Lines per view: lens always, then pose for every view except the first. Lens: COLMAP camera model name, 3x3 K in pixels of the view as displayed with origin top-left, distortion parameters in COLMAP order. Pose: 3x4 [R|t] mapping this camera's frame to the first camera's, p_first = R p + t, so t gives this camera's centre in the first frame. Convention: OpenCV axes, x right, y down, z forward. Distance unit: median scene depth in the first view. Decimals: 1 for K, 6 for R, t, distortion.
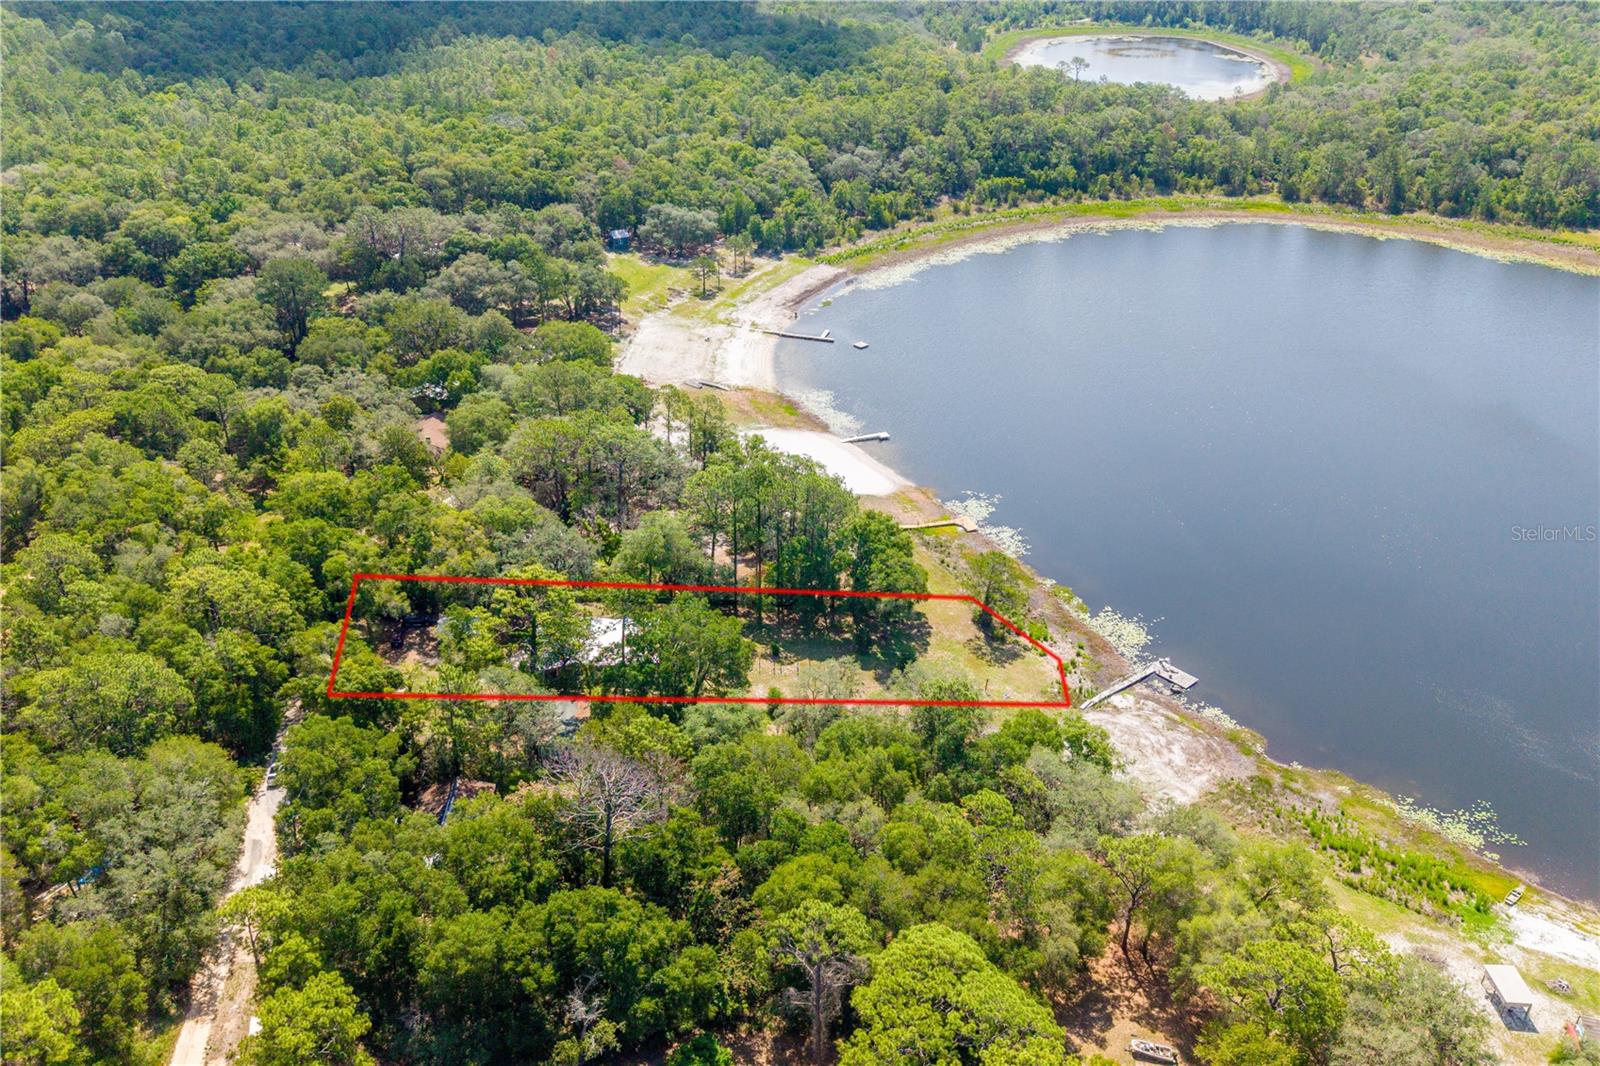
lens RADIAL K [[1236.7, 0, 794.0], [0, 1236.7, 596.4], [0, 0, 1]] dist [0.051430, -0.069531]
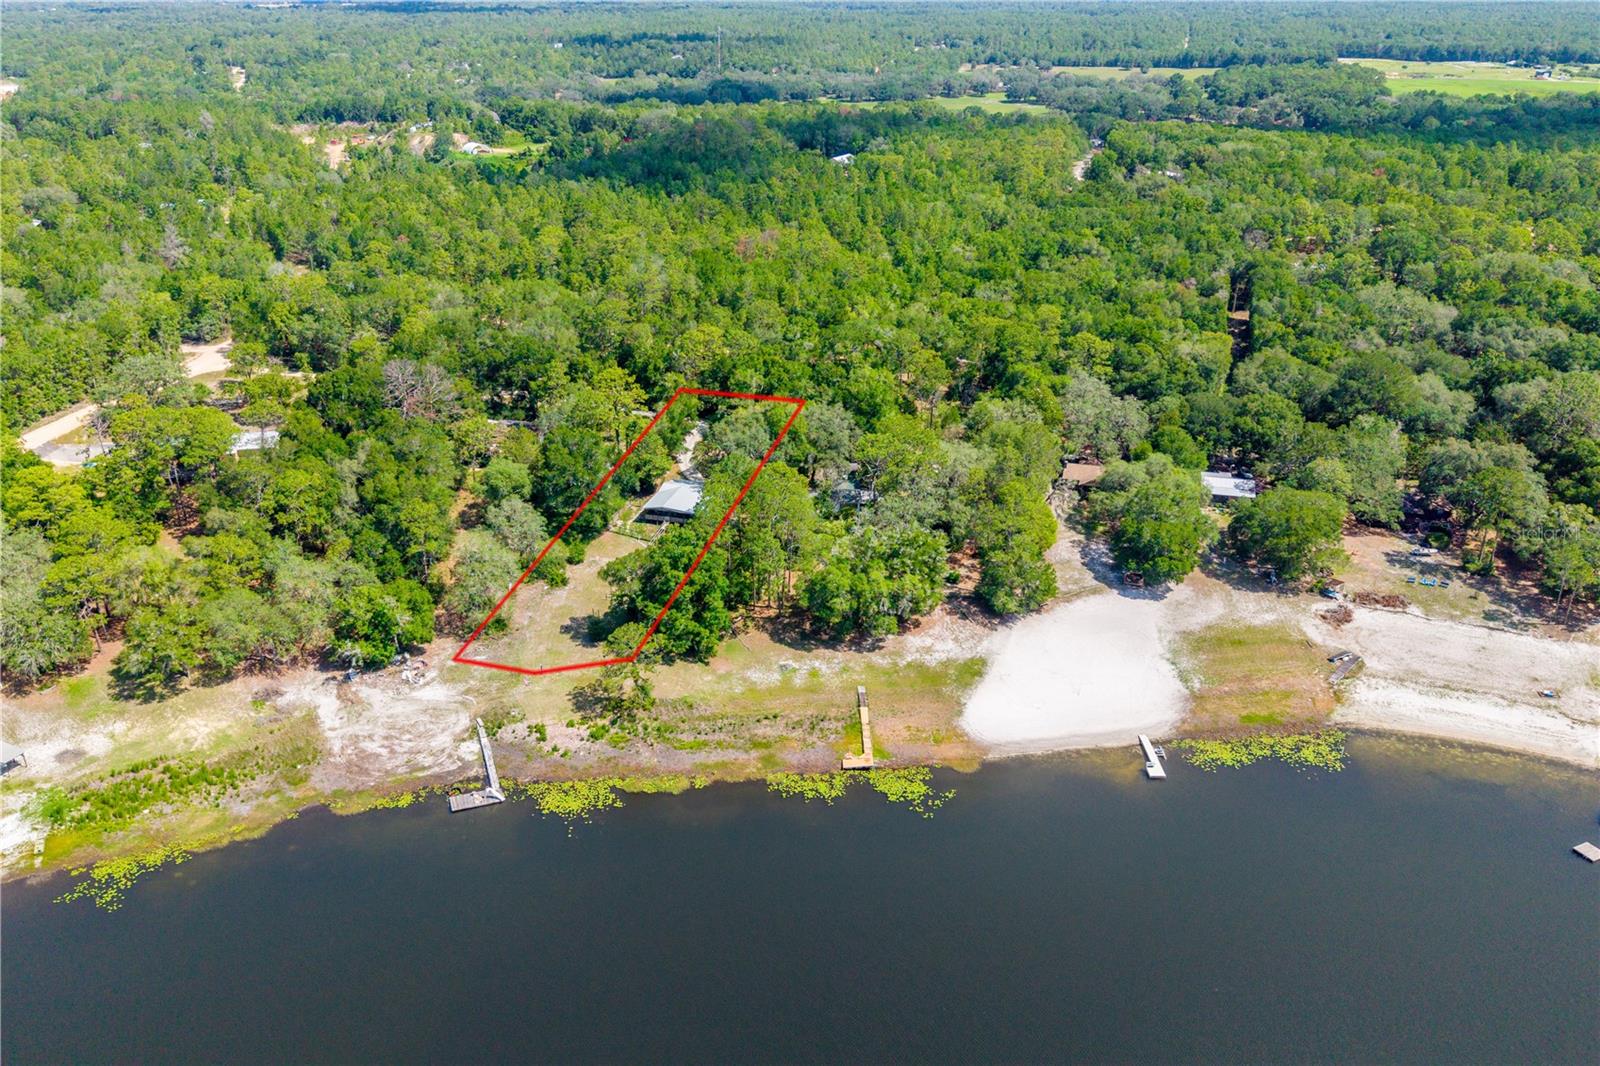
lens RADIAL K [[1278.4, 0, 794.2], [0, 1278.4, 540.5], [0, 0, 1]] dist [0.031001, -0.030389]
pose [[-0.356427, 0.379674, -0.853702, 0.493743], [-0.495769, 0.697618, 0.517244, -0.345419], [0.791943, 0.607599, -0.060419, 0.590188]]
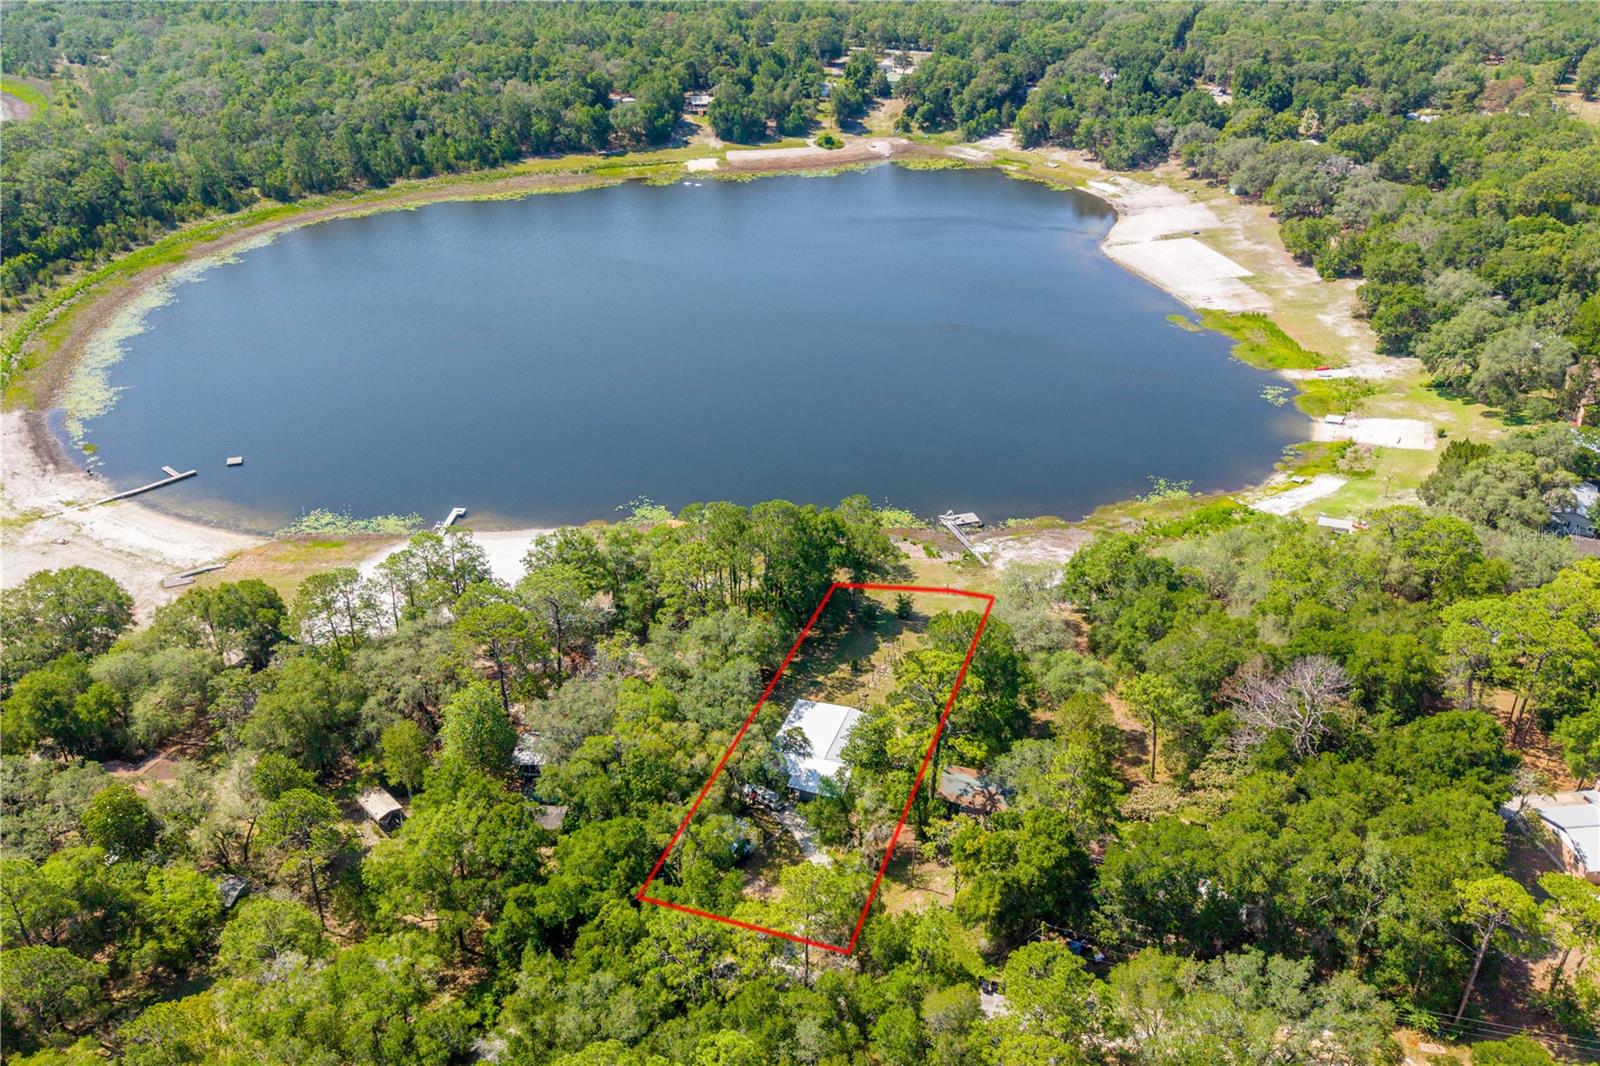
lens RADIAL K [[1273.5, 0, 795.2], [0, 1273.5, 537.9], [0, 0, 1]] dist [0.049338, -0.070869]
pose [[0.420573, -0.447219, 0.789375, -0.402785], [0.476666, 0.849227, 0.227163, -0.150010], [-0.771950, 0.280730, 0.570336, 0.216663]]
